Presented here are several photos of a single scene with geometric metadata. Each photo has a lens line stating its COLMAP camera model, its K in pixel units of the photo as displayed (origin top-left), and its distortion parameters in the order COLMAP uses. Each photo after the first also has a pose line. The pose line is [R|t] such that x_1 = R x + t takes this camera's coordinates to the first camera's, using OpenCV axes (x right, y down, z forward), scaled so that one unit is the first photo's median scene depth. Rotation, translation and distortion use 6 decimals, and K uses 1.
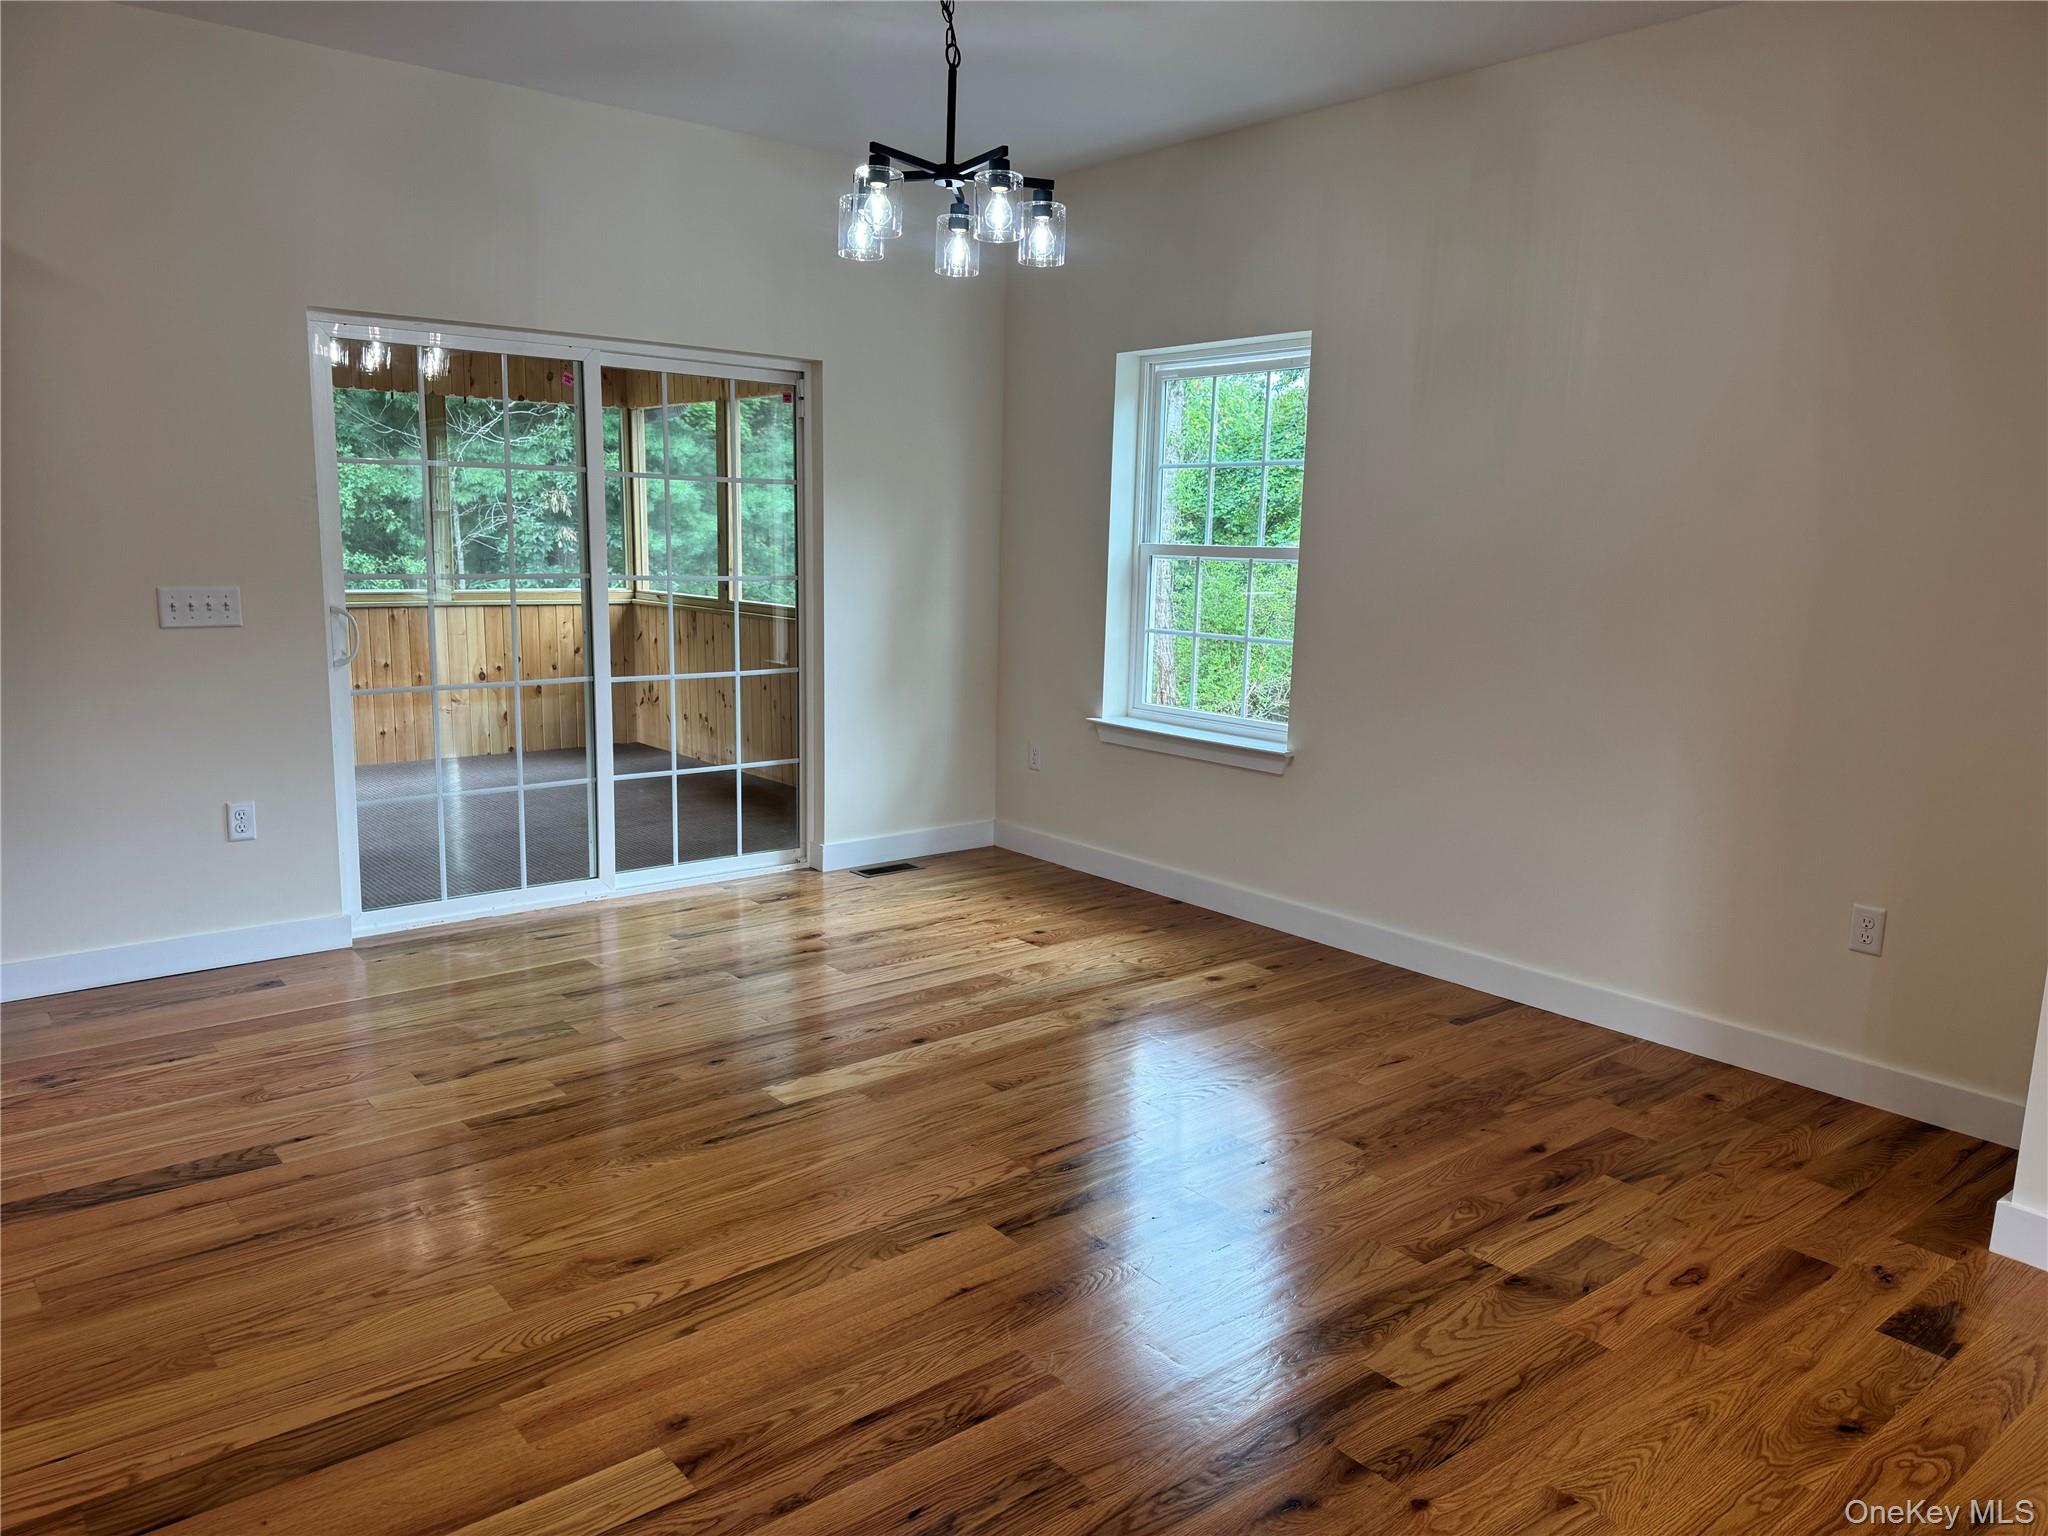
lens RADIAL K [[1415.6, 0, 1024.0], [0, 1415.6, 768.0], [0, 0, 1]] dist [0.075220, -0.117263]
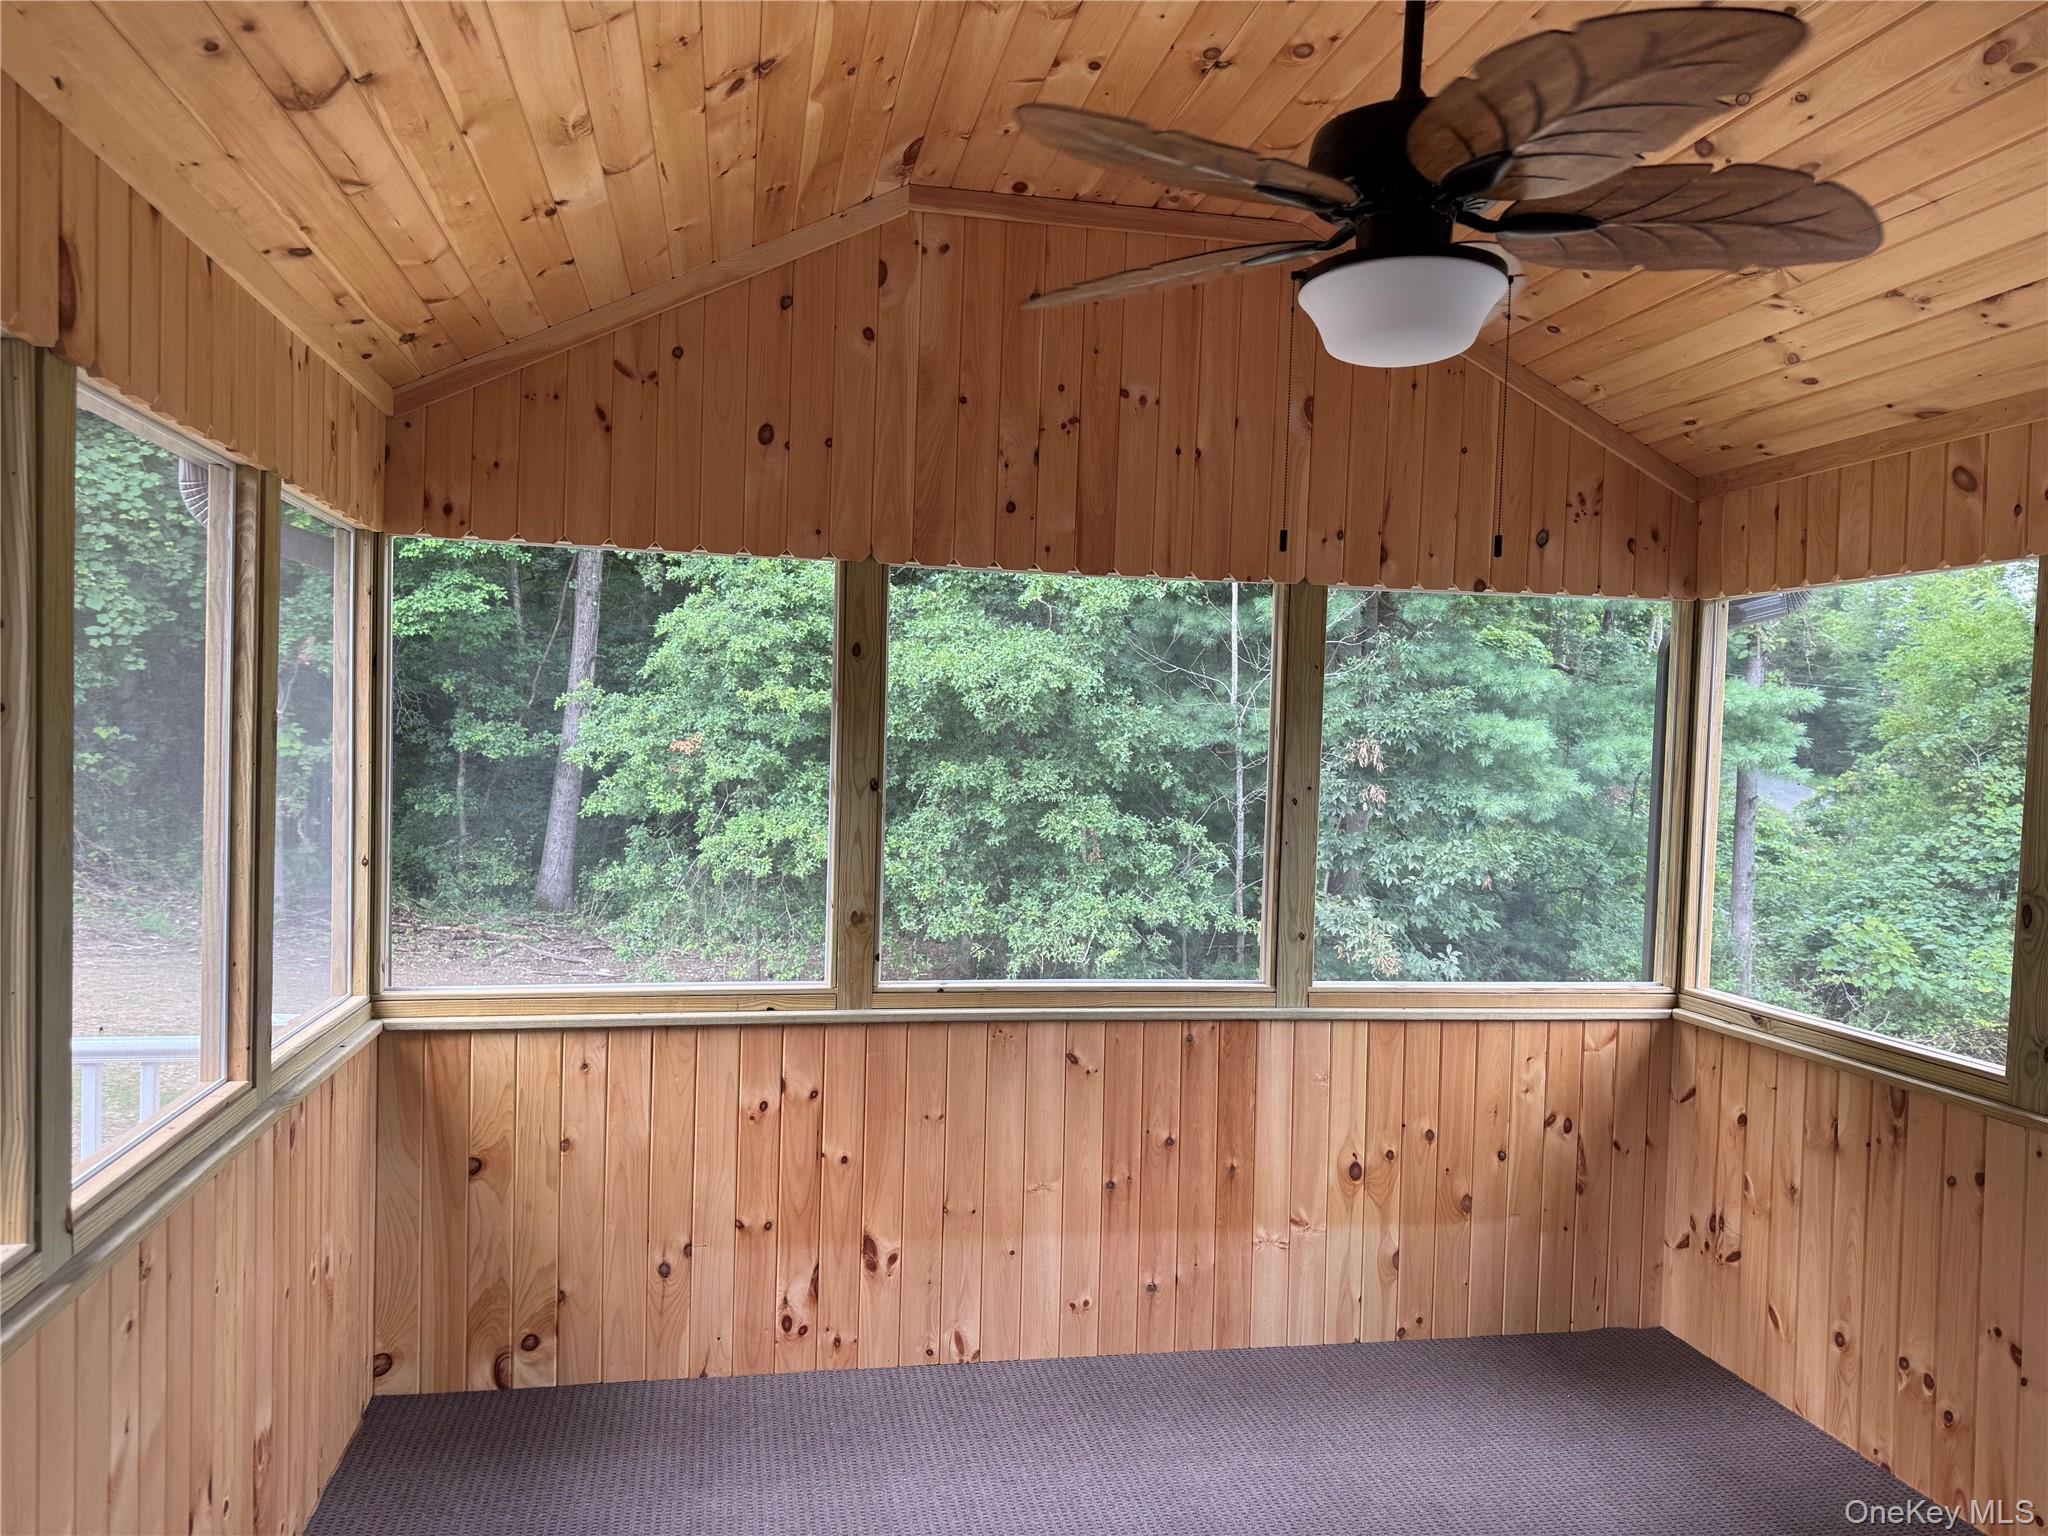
lens RADIAL K [[1438.6, 0, 1024.0], [0, 1438.6, 768.0], [0, 0, 1]] dist [0.126084, -0.166979]
pose [[0.876408, 0.013614, -0.481378, -0.232905], [-0.090933, 0.986297, -0.137660, -0.111607], [0.472907, 0.164419, 0.865636, 0.487413]]
